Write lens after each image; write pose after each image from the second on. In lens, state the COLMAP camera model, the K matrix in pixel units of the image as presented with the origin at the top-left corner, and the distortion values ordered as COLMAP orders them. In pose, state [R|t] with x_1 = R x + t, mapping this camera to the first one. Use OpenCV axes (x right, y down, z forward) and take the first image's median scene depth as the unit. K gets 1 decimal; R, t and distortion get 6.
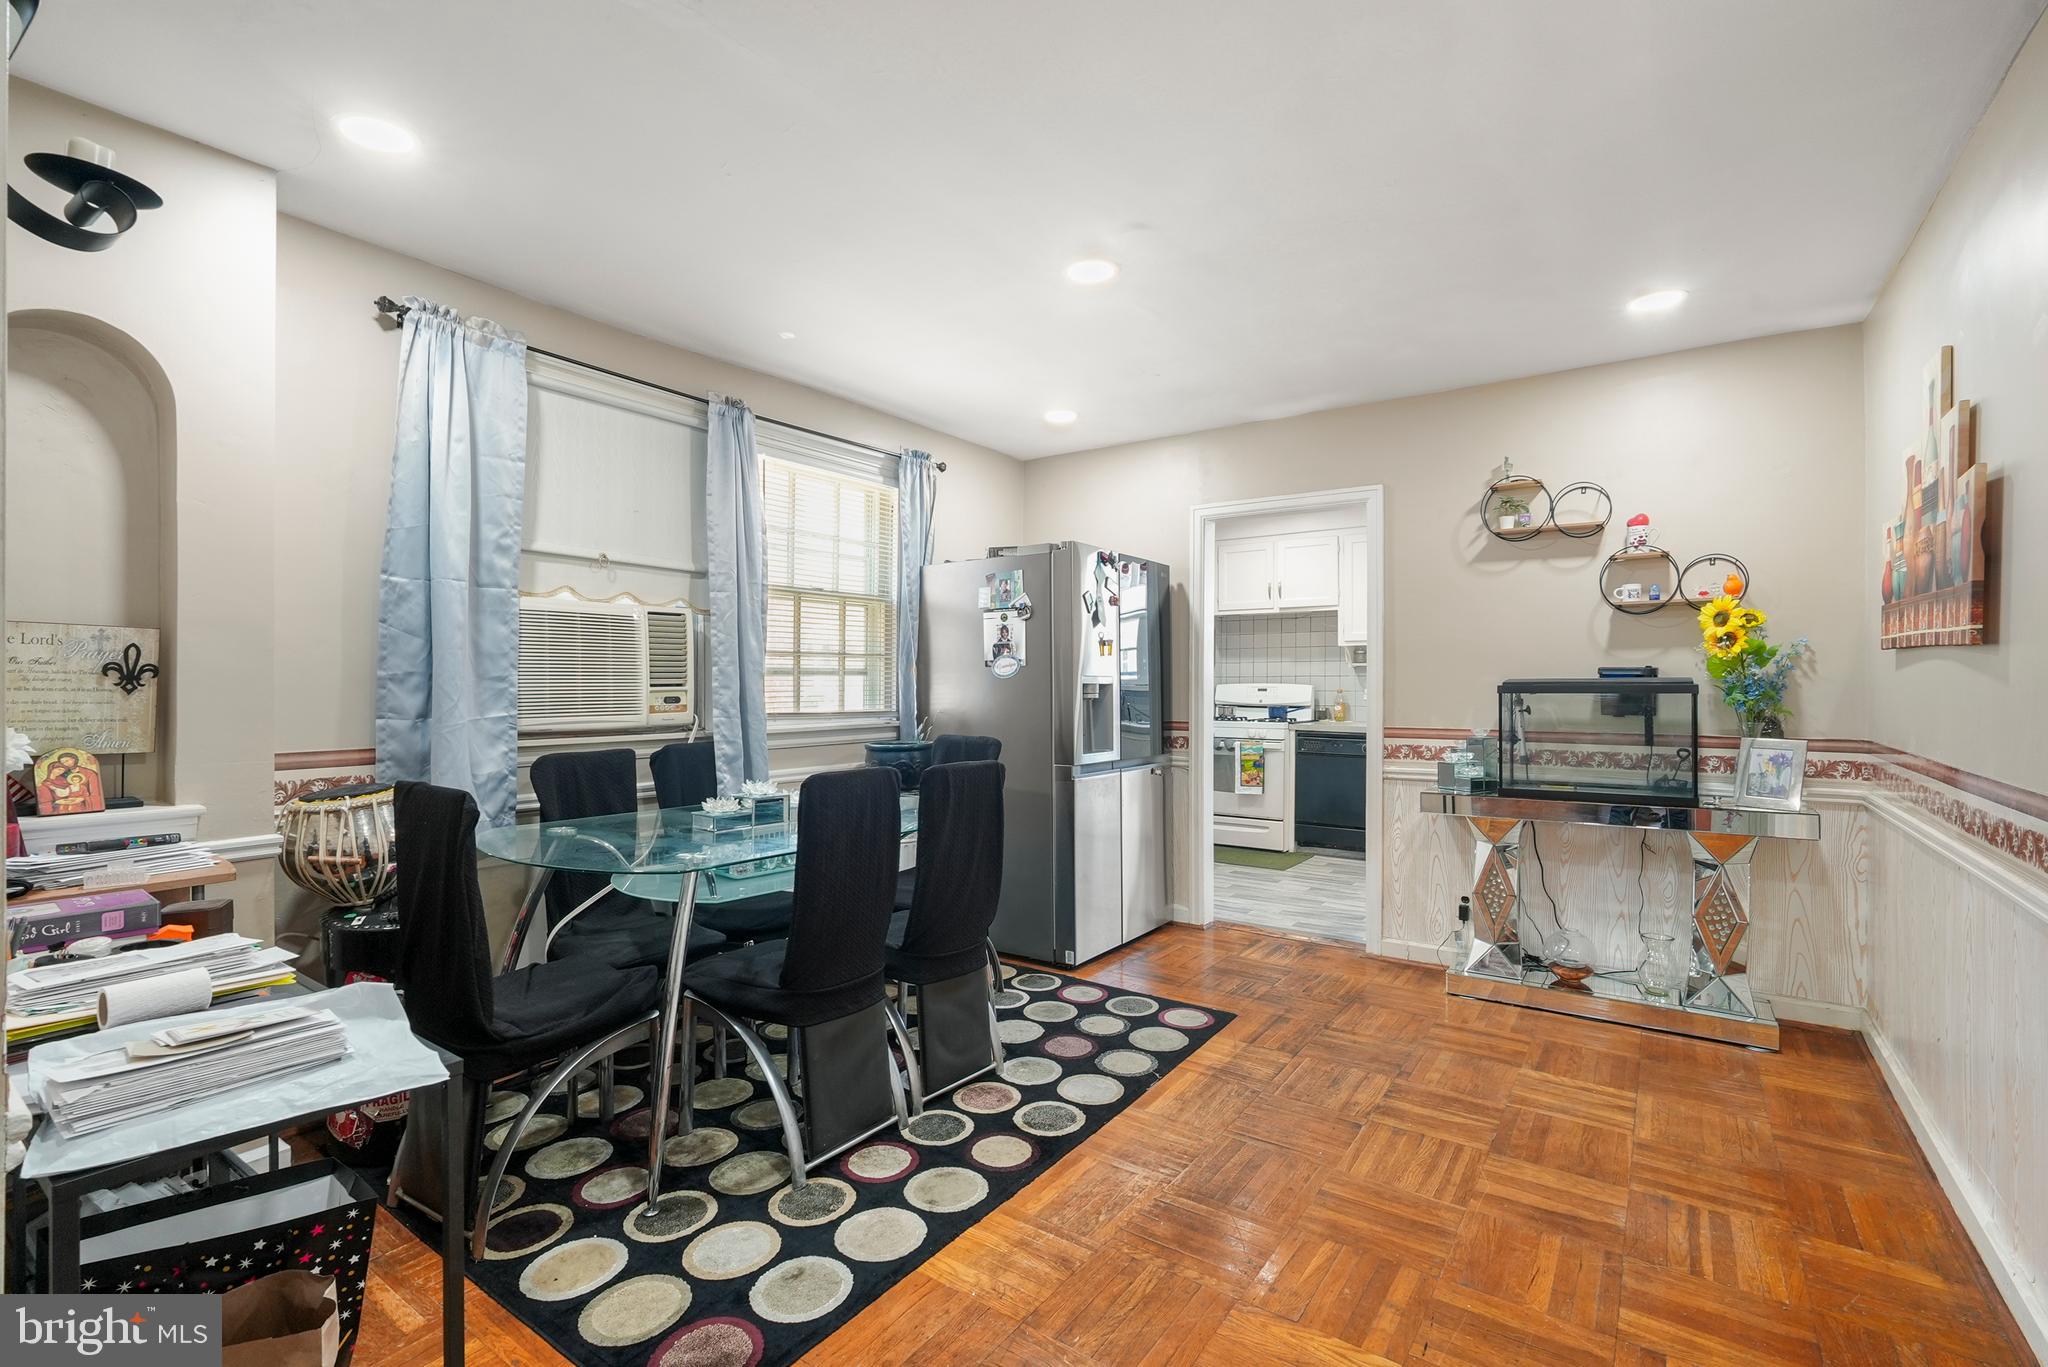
lens RADIAL K [[930.1, 0, 1019.3], [0, 930.1, 685.0], [0, 0, 1]] dist [-0.020966, 0.009159]
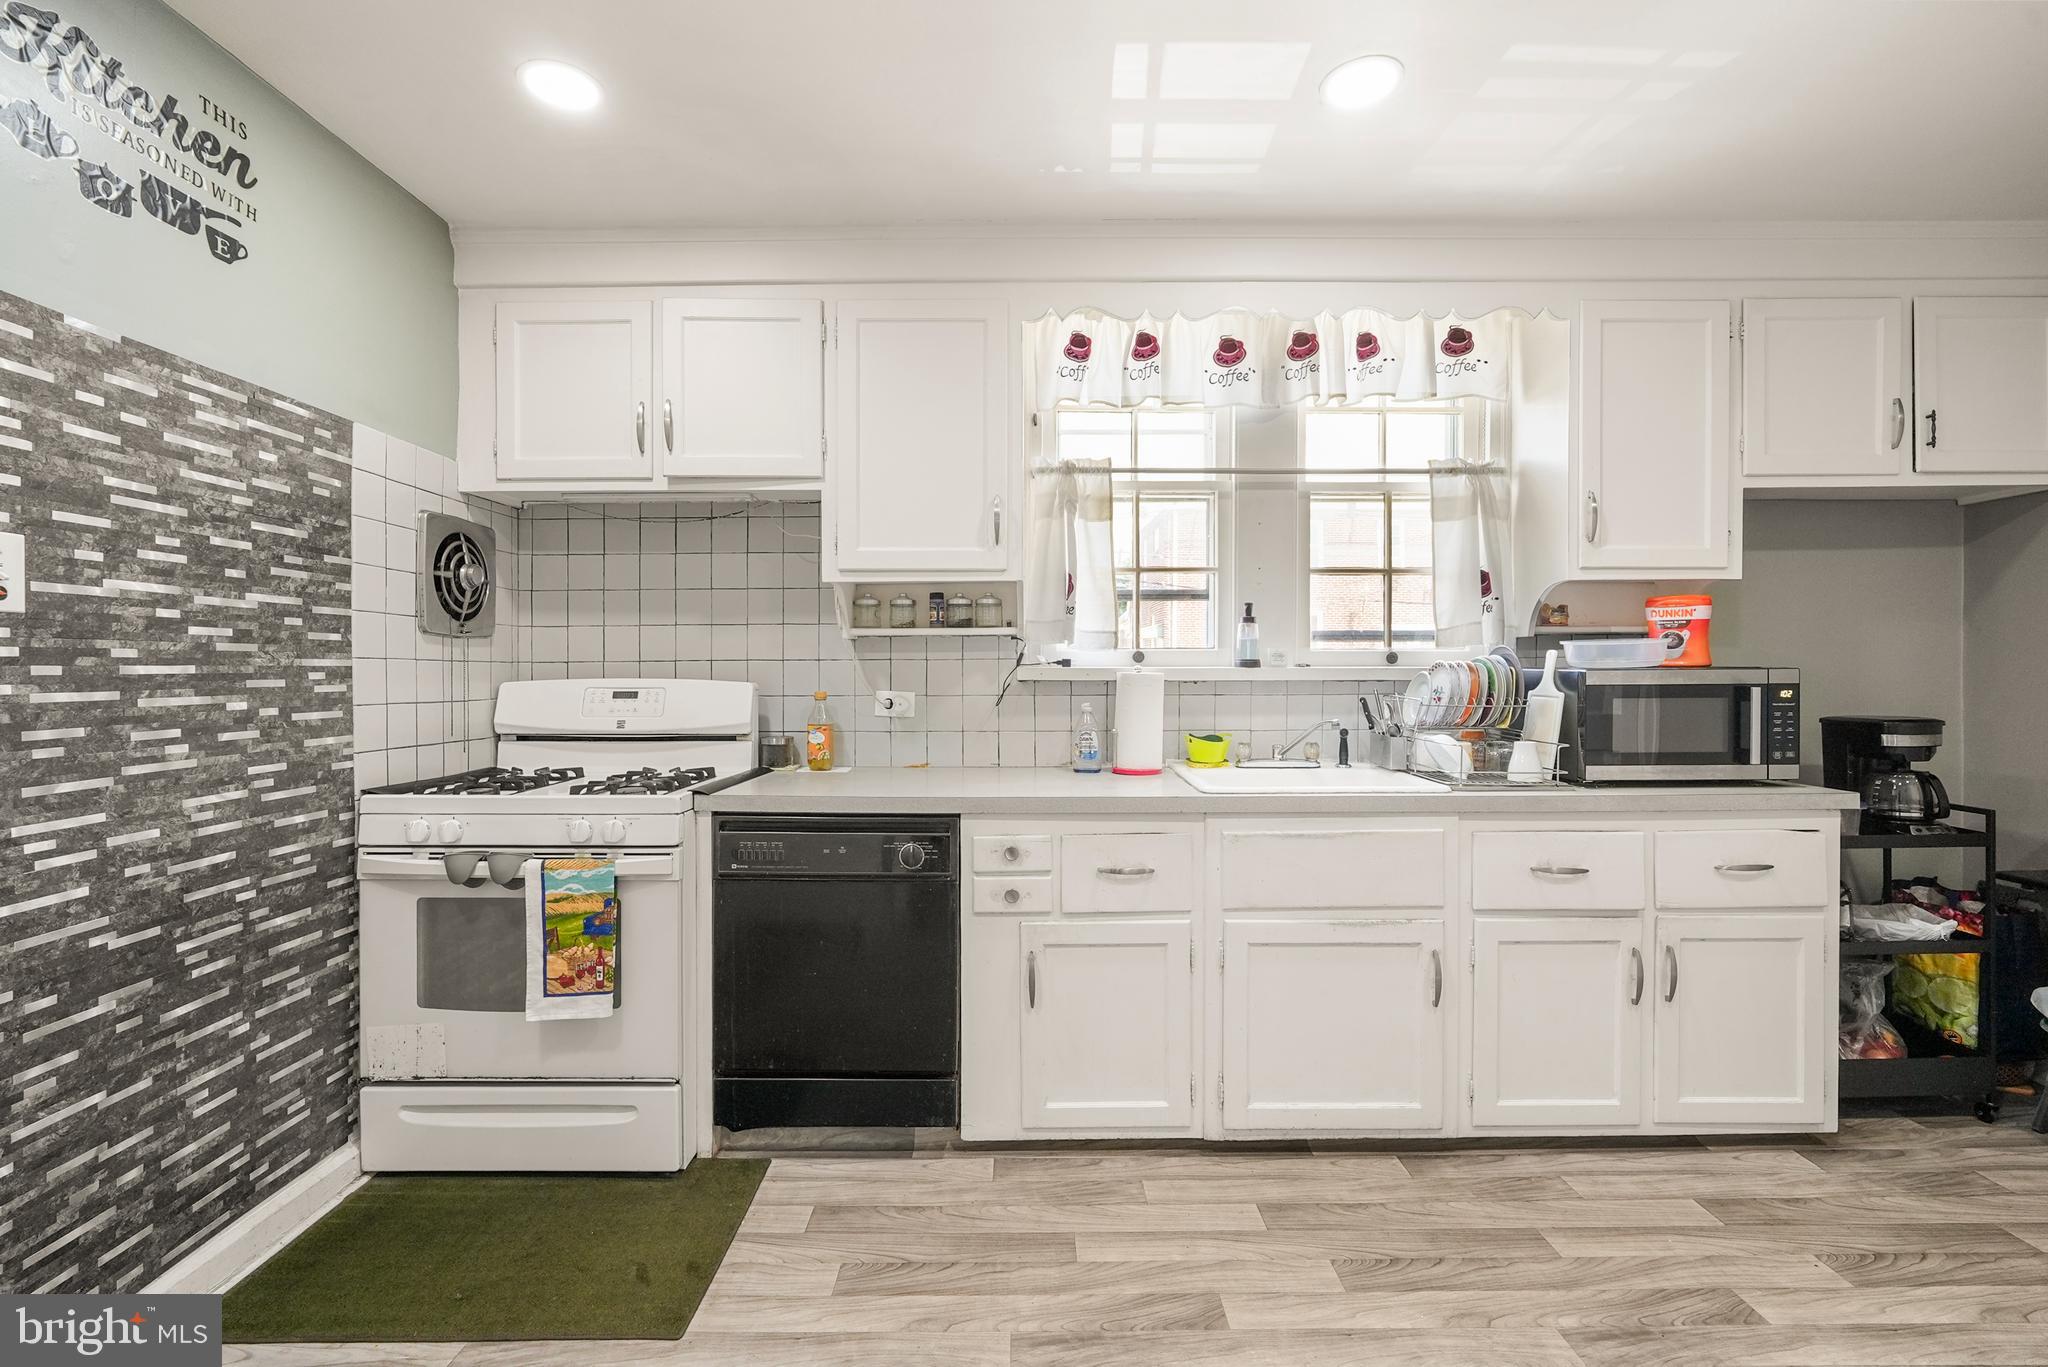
lens RADIAL K [[930.1, 0, 1026.9], [0, 930.1, 679.0], [0, 0, 1]] dist [-0.020966, 0.009159]
pose [[0.812837, -0.006042, 0.582459, 0.189815], [0.002508, 0.999973, 0.006874, -0.003998], [-0.582485, -0.004127, 0.812831, 0.645027]]
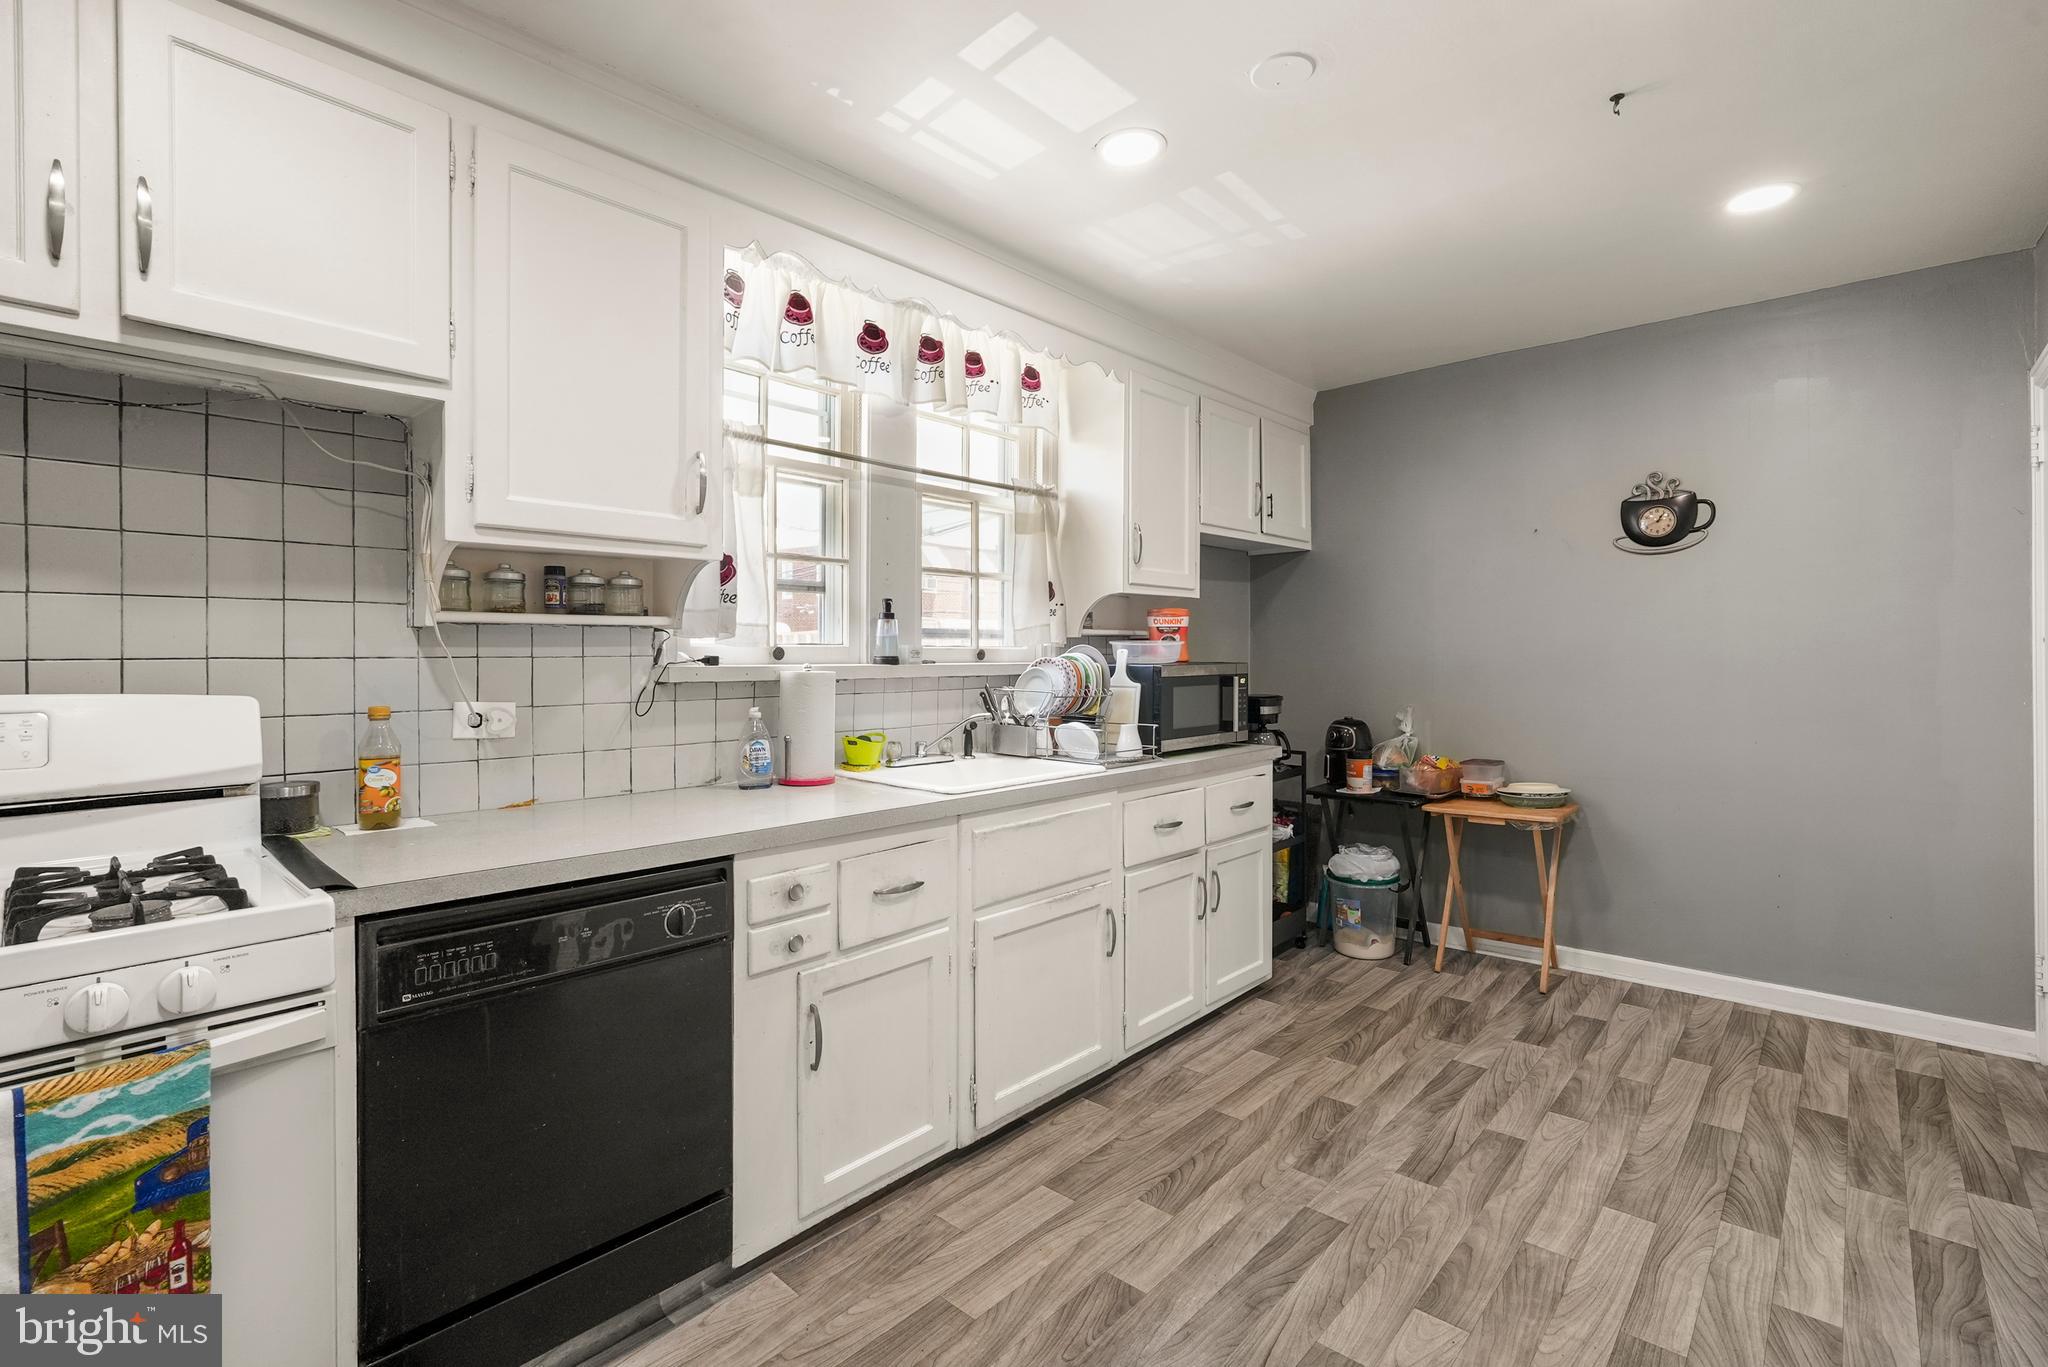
lens RADIAL K [[930.1, 0, 1036.0], [0, 930.1, 665.1], [0, 0, 1]] dist [-0.020966, 0.009159]
pose [[0.115242, -0.005008, 0.993325, 0.110548], [0.010963, 0.999933, 0.003770, -0.006828], [-0.993277, 0.010456, 0.115289, 0.823860]]
